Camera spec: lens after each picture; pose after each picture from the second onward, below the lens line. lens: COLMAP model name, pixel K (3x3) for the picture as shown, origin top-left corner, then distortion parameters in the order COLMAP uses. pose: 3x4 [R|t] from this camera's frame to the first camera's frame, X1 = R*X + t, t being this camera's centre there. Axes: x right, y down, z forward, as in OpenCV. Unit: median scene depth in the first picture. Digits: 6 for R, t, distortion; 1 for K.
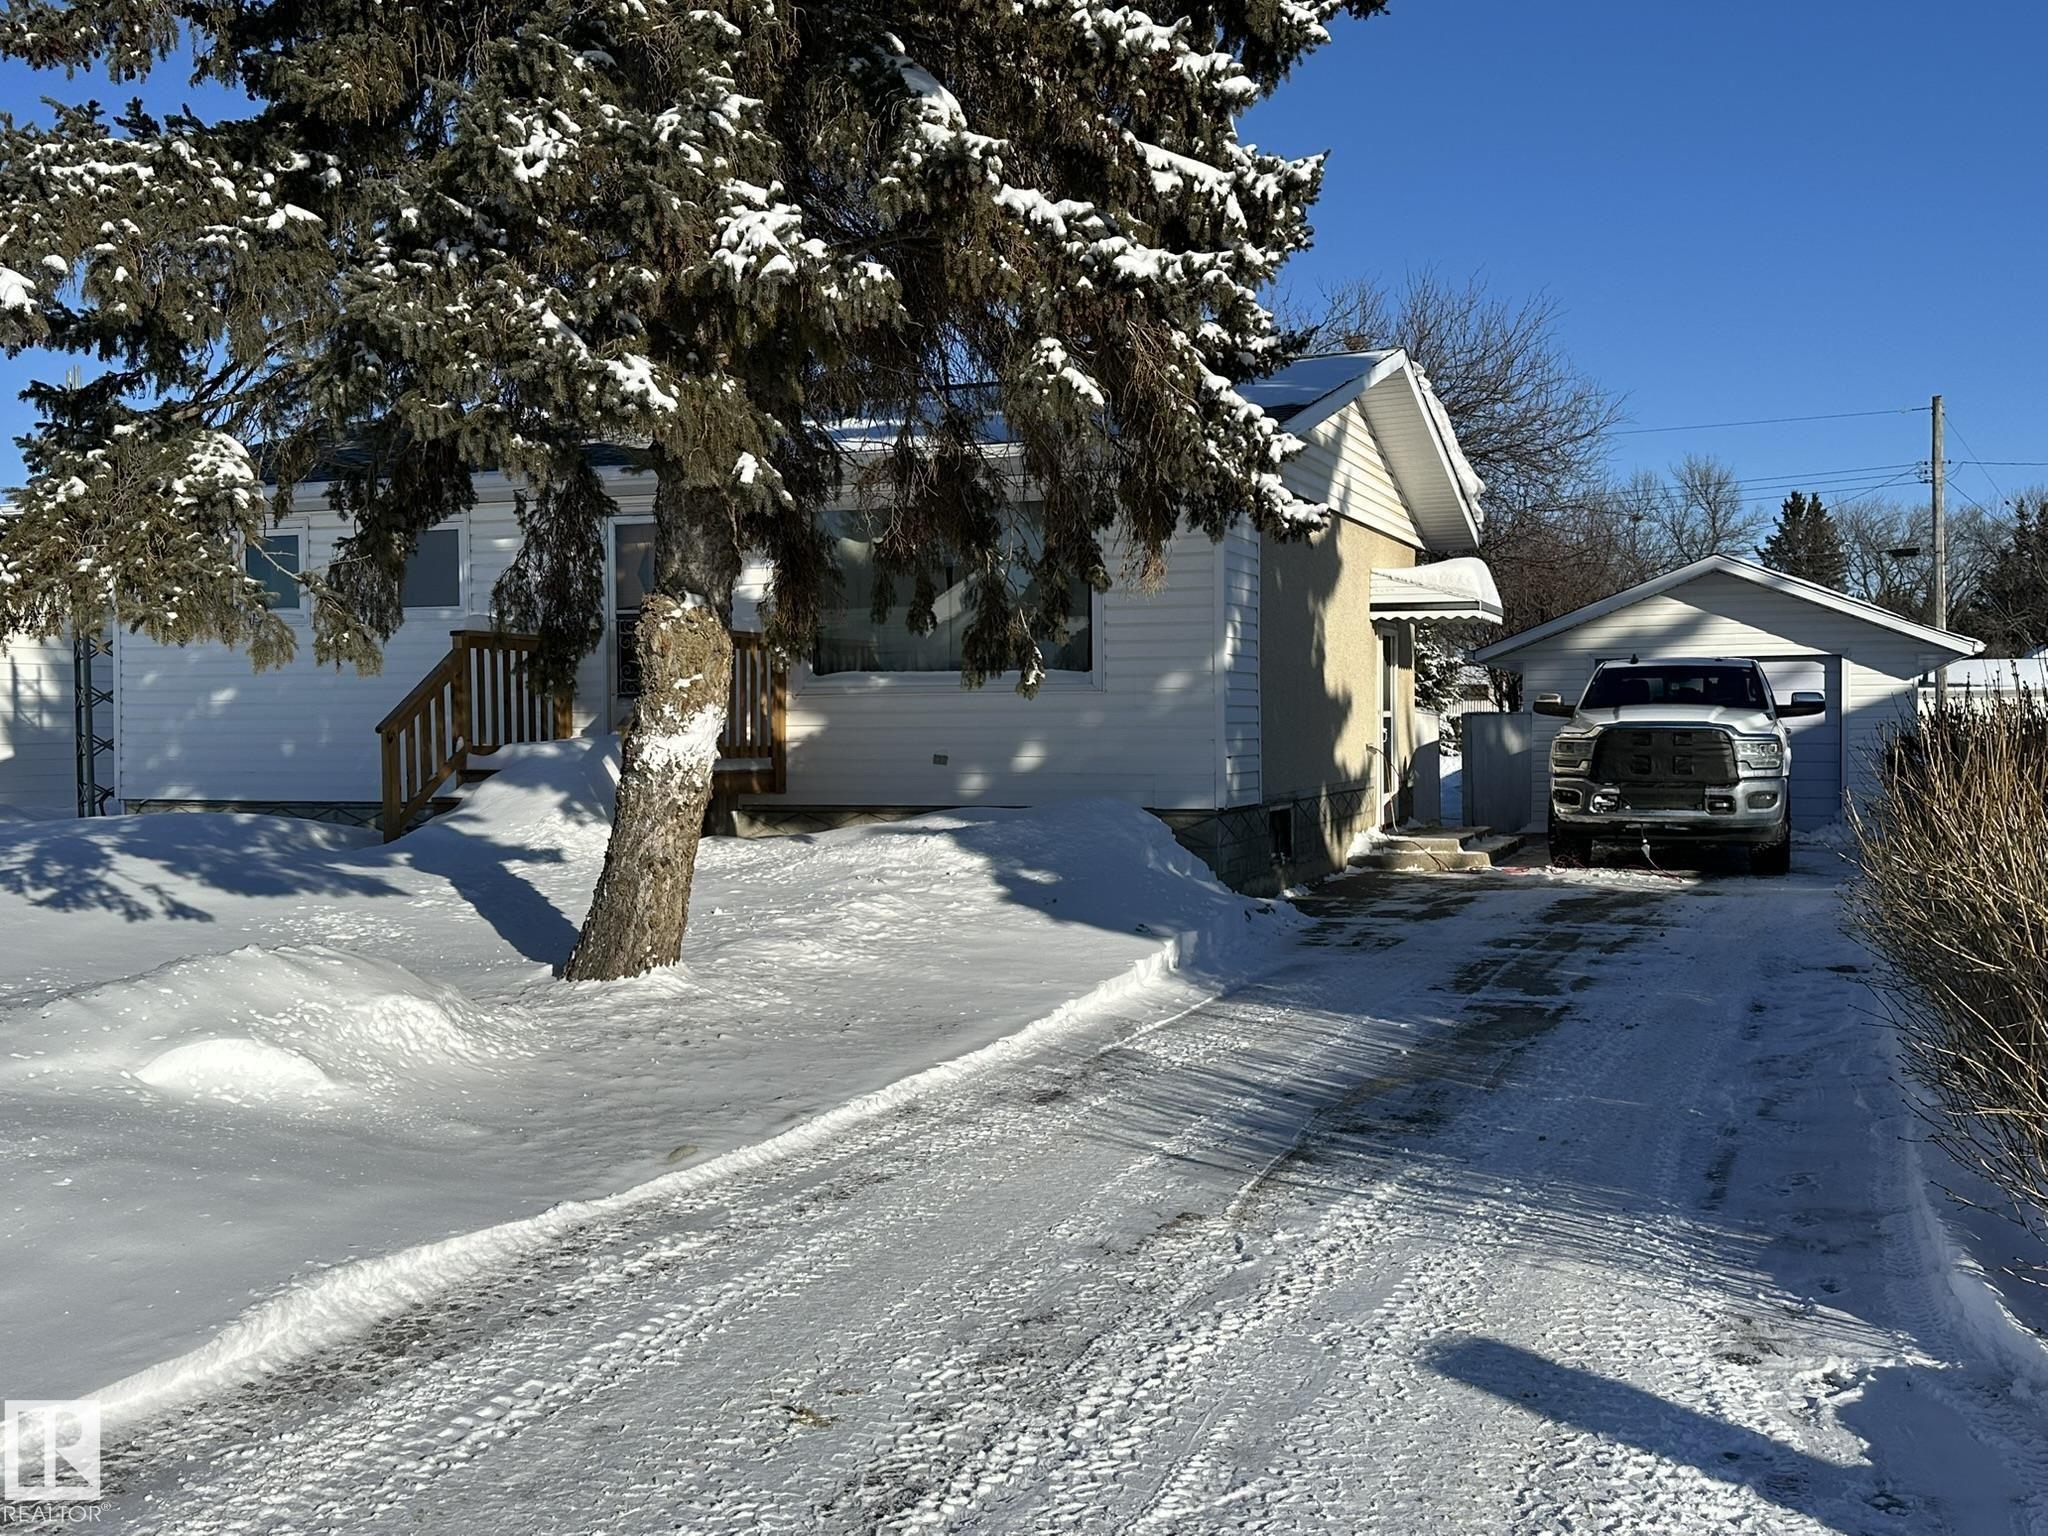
lens RADIAL K [[1973.9, 0, 1015.6], [0, 1973.9, 774.7], [0, 0, 1]] dist [0.092095, 0.000000]
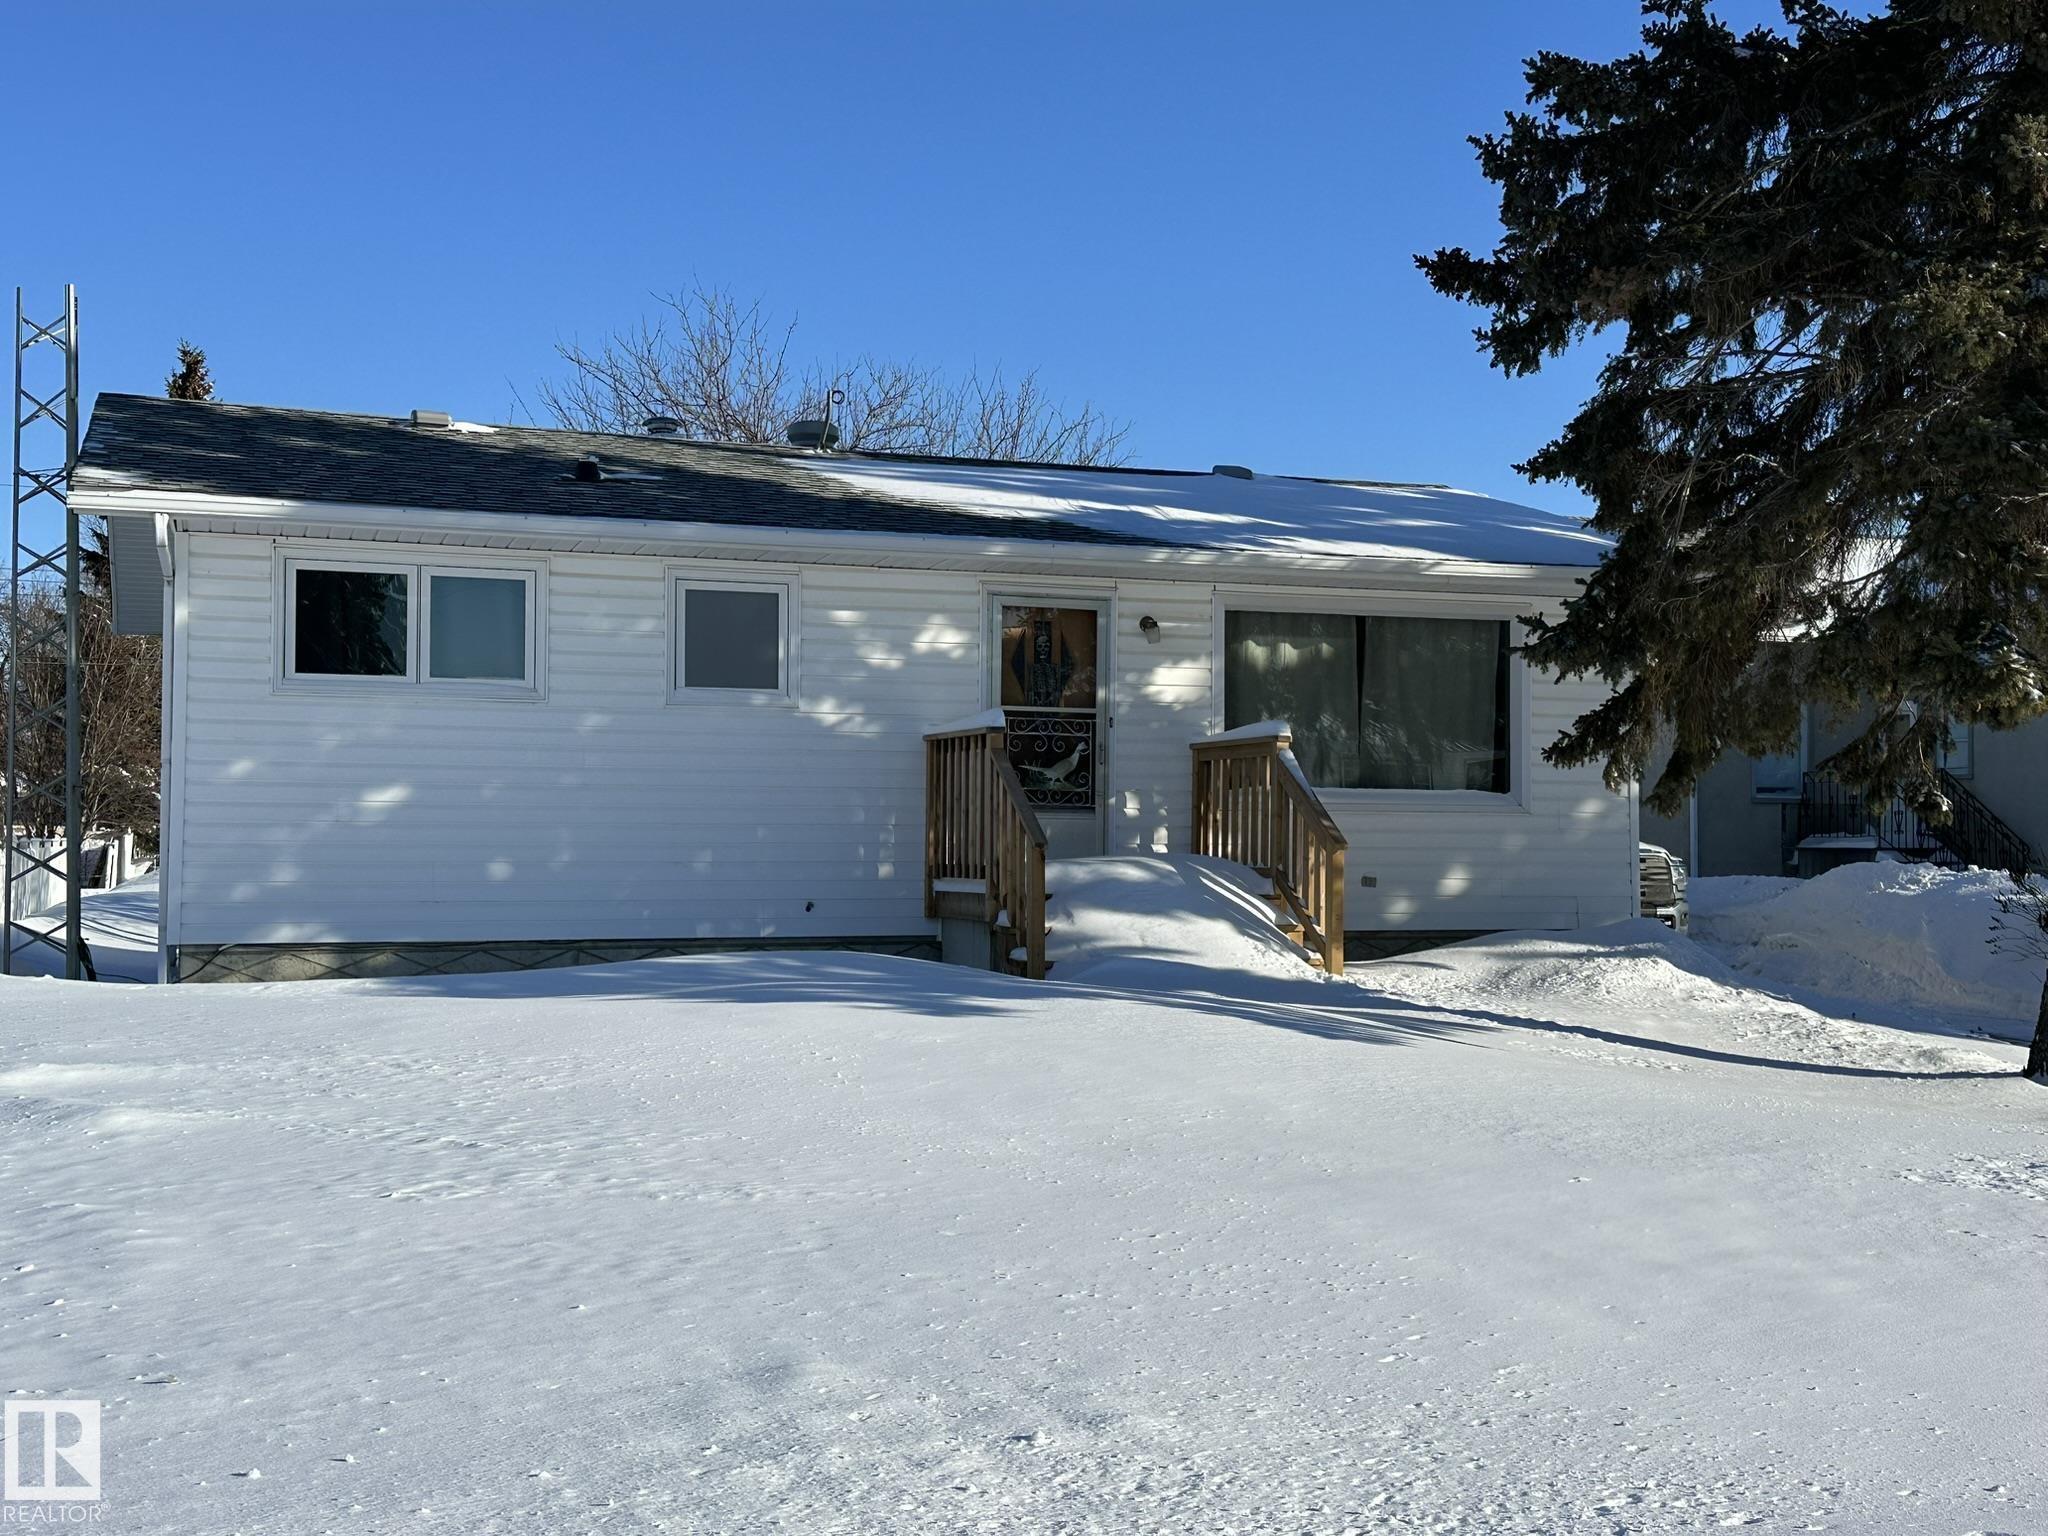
lens RADIAL K [[2369.8, 0, 1020.6], [0, 2369.8, 776.0], [0, 0, 1]] dist [0.159946, 0.000000]
pose [[0.750386, 0.028340, 0.660393, -0.903569], [0.006898, 0.998690, -0.050696, -0.001935], [-0.660964, 0.042597, 0.749207, 0.248554]]
